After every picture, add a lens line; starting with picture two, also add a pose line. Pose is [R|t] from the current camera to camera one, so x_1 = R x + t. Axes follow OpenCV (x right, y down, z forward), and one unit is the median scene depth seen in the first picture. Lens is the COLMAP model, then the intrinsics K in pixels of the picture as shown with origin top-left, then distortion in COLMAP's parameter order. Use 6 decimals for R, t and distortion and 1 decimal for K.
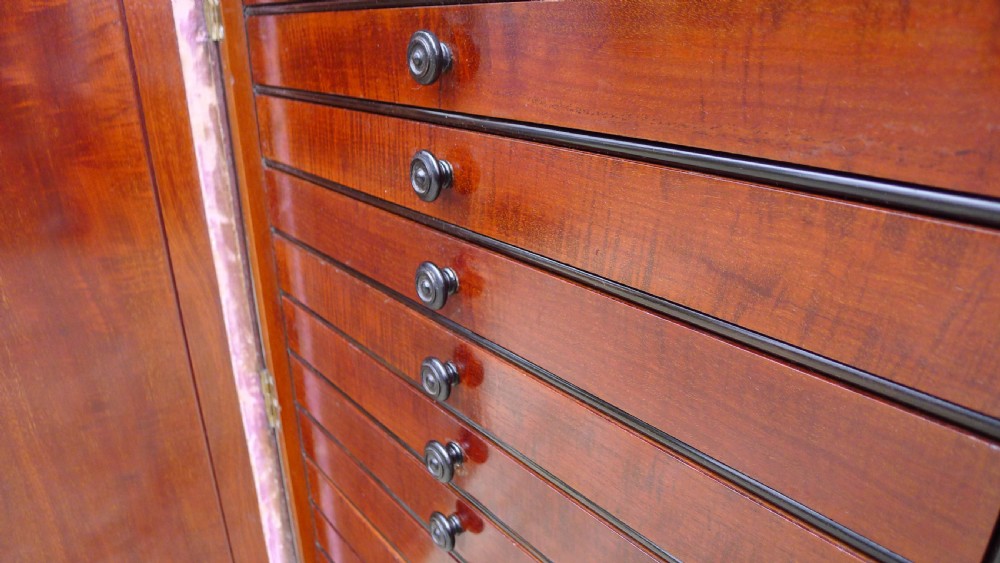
lens RADIAL K [[651.6, 0, 500.4], [0, 651.6, 280.8], [0, 0, 1]] dist [-0.061502, 0.018861]
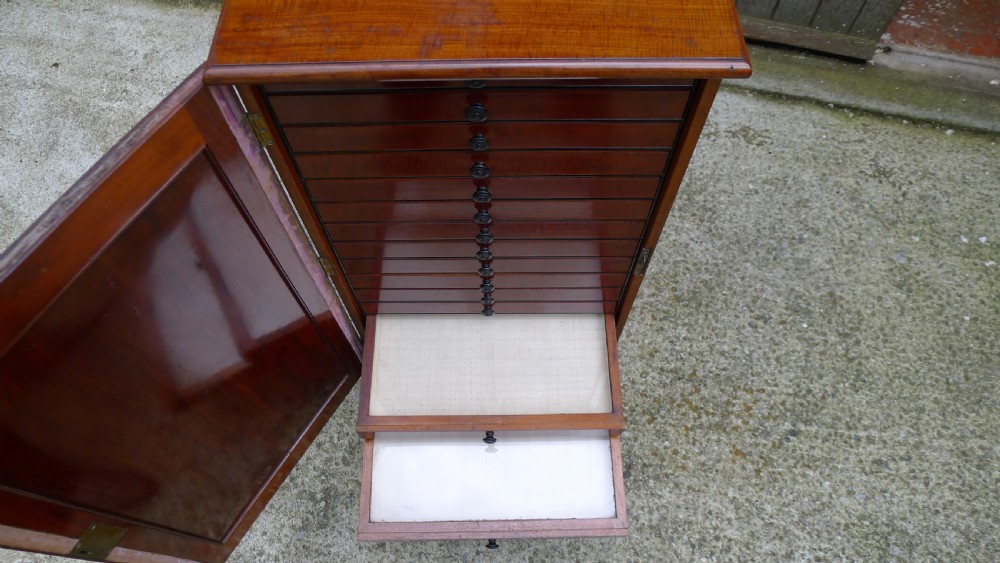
lens RADIAL K [[651.6, 0, 498.7], [0, 651.6, 283.3], [0, 0, 1]] dist [-0.061502, 0.018861]
pose [[0.649316, -0.677203, 0.346100, -0.800465], [0.287597, 0.639934, 0.712582, -1.075351], [-0.704044, -0.363153, 0.610281, -0.529599]]
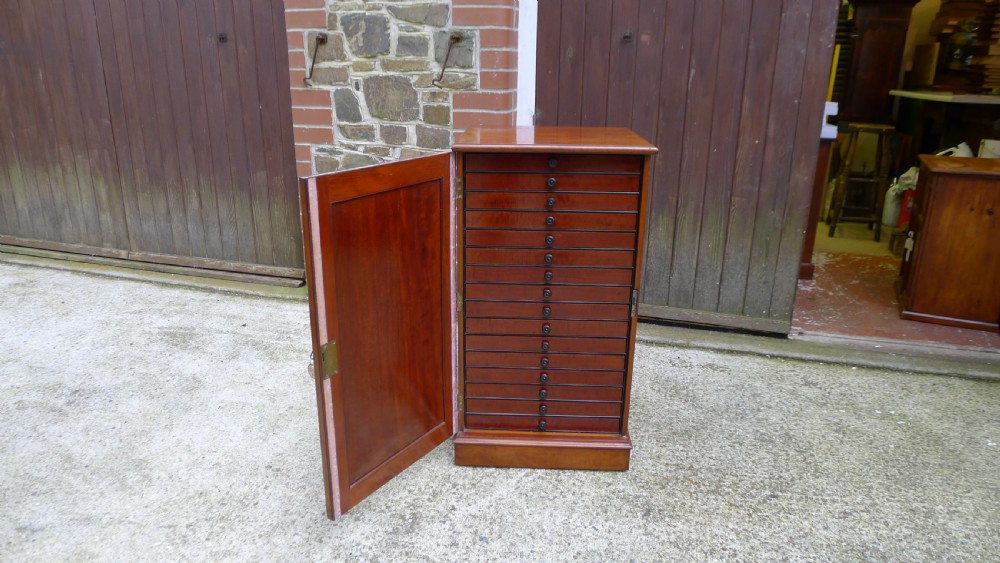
lens RADIAL K [[651.6, 0, 497.3], [0, 651.6, 273.9], [0, 0, 1]] dist [-0.061502, 0.018861]
pose [[0.684427, -0.217240, 0.695964, -2.828439], [0.256294, 0.965342, 0.049280, -0.067444], [-0.682549, 0.144643, 0.716384, -1.717659]]
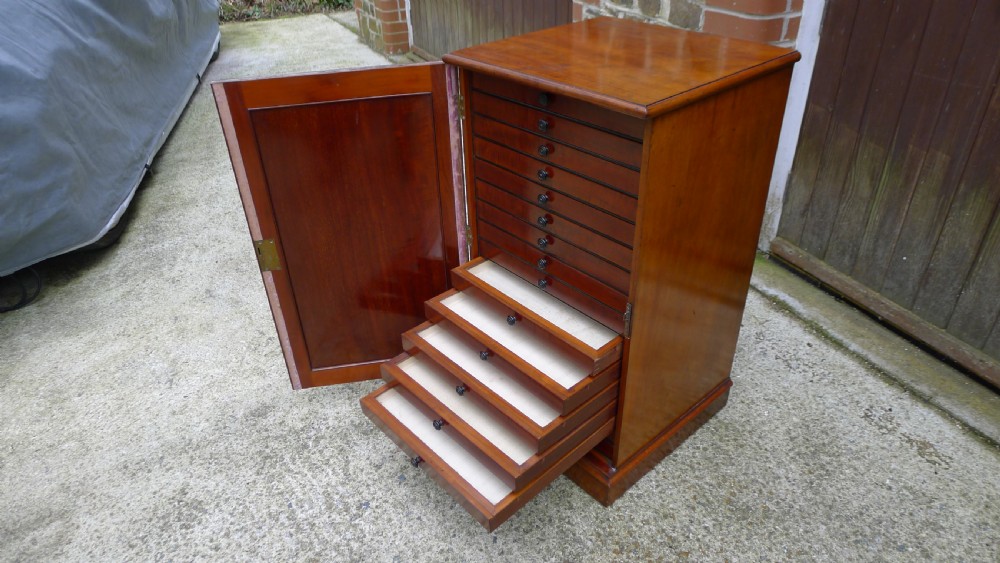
lens RADIAL K [[651.6, 0, 498.0], [0, 651.6, 274.3], [0, 0, 1]] dist [-0.061502, 0.018861]
pose [[0.999516, -0.030758, -0.004638, -0.250858], [0.031078, 0.981237, 0.190286, -0.212867], [-0.001302, -0.190338, 0.981718, -2.092229]]
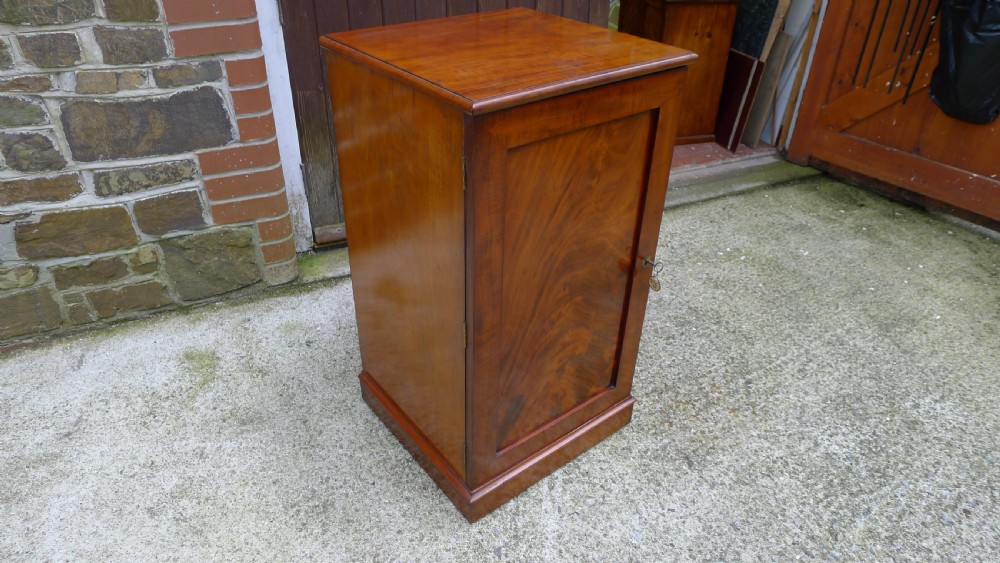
lens RADIAL K [[651.6, 0, 494.7], [0, 651.6, 280.0], [0, 0, 1]] dist [-0.061502, 0.018861]
pose [[0.042629, -0.545391, 0.837097, -2.342545], [0.347763, 0.793563, 0.499318, -1.136510], [-0.936613, 0.269826, 0.223496, 0.442859]]
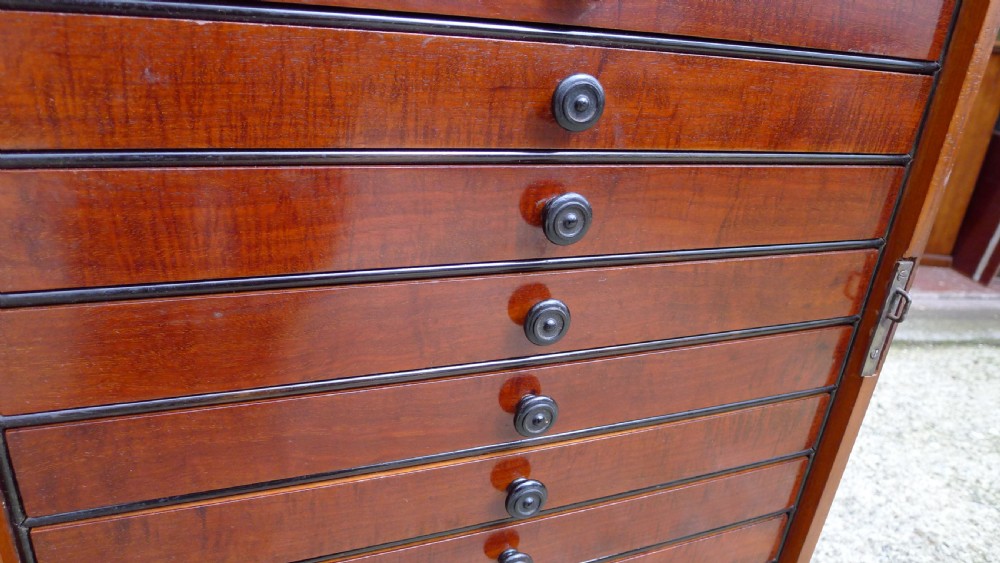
lens RADIAL K [[651.6, 0, 492.5], [0, 651.6, 279.0], [0, 0, 1]] dist [-0.061502, 0.018861]
pose [[0.326450, -0.329750, 0.885830, -0.636762], [0.261282, 0.932138, 0.250700, 0.081182], [-0.908385, 0.149610, 0.390454, 0.564629]]
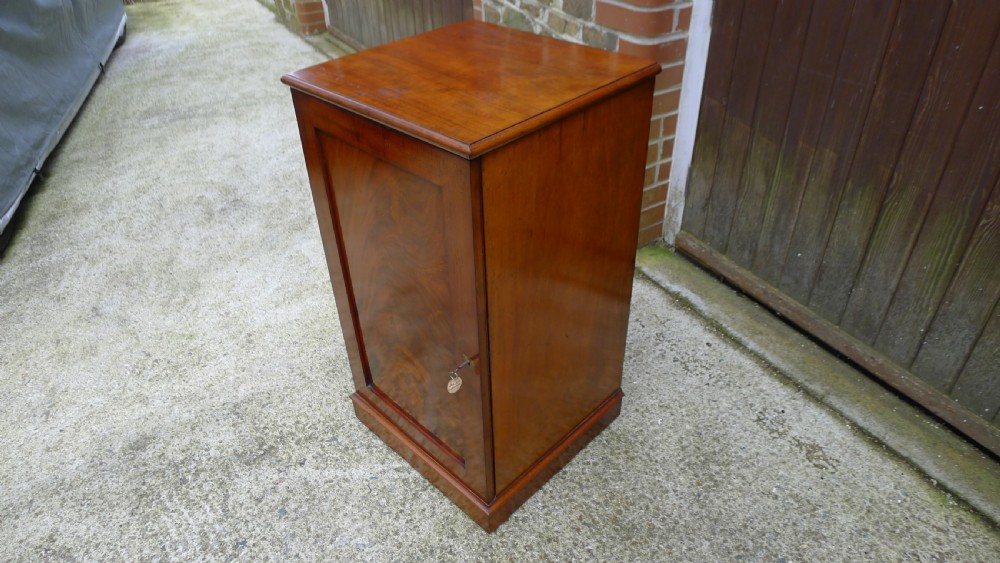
lens RADIAL K [[651.6, 0, 495.9], [0, 651.6, 271.8], [0, 0, 1]] dist [-0.061502, 0.018861]
pose [[0.995823, -0.072247, 0.055826, 0.173113], [0.056994, 0.969567, 0.238100, -0.420670], [-0.071329, -0.233924, 0.969635, -1.909683]]
